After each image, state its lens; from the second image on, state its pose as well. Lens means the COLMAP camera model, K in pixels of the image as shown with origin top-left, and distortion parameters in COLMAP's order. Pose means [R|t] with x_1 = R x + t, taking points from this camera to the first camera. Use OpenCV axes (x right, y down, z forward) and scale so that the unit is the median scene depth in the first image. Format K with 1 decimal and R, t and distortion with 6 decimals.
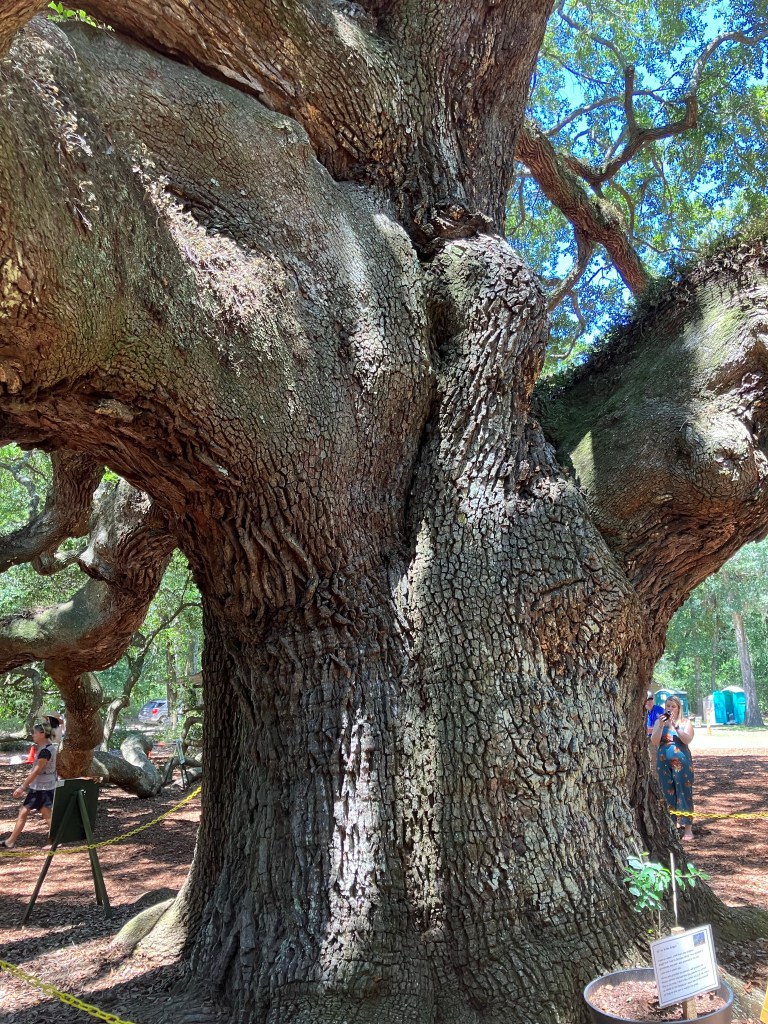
lens RADIAL K [[844.8, 0, 404.8], [0, 844.8, 512.0], [0, 0, 1]] dist [-0.031157, 0.071806]
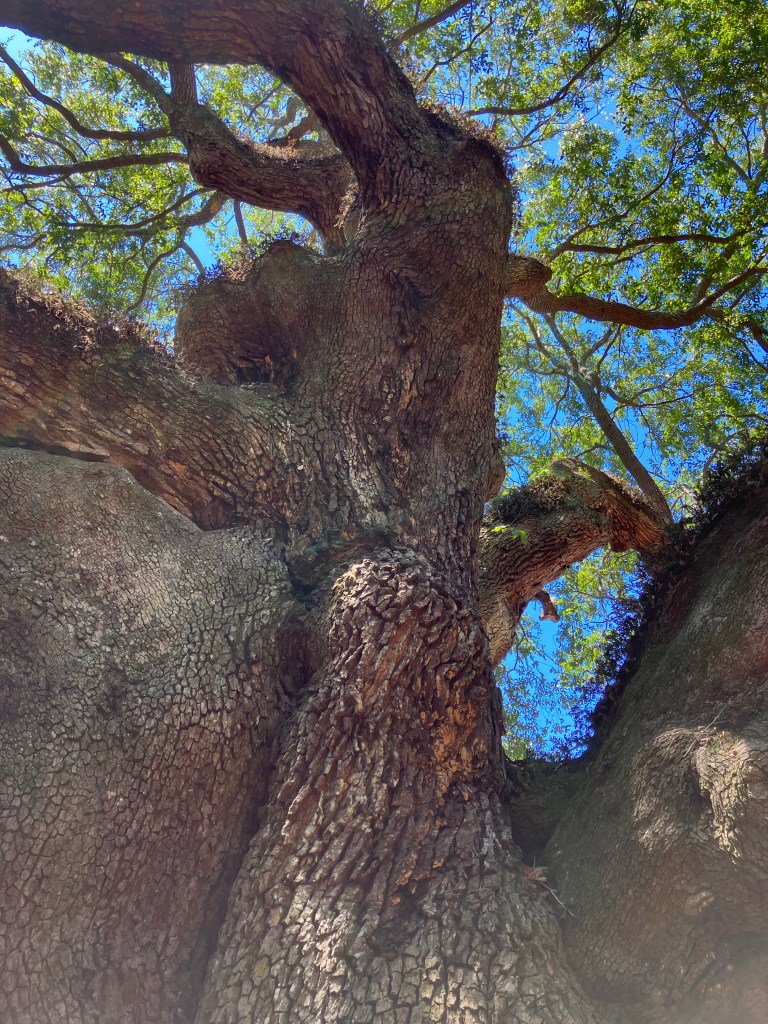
lens RADIAL K [[822.8, 0, 353.5], [0, 822.8, 505.7], [0, 0, 1]] dist [0.030249, -0.006183]
pose [[0.926128, -0.245320, -0.286540, 0.319503], [0.048315, 0.830522, -0.554887, 0.054883], [0.374103, 0.500052, 0.781022, 0.427148]]
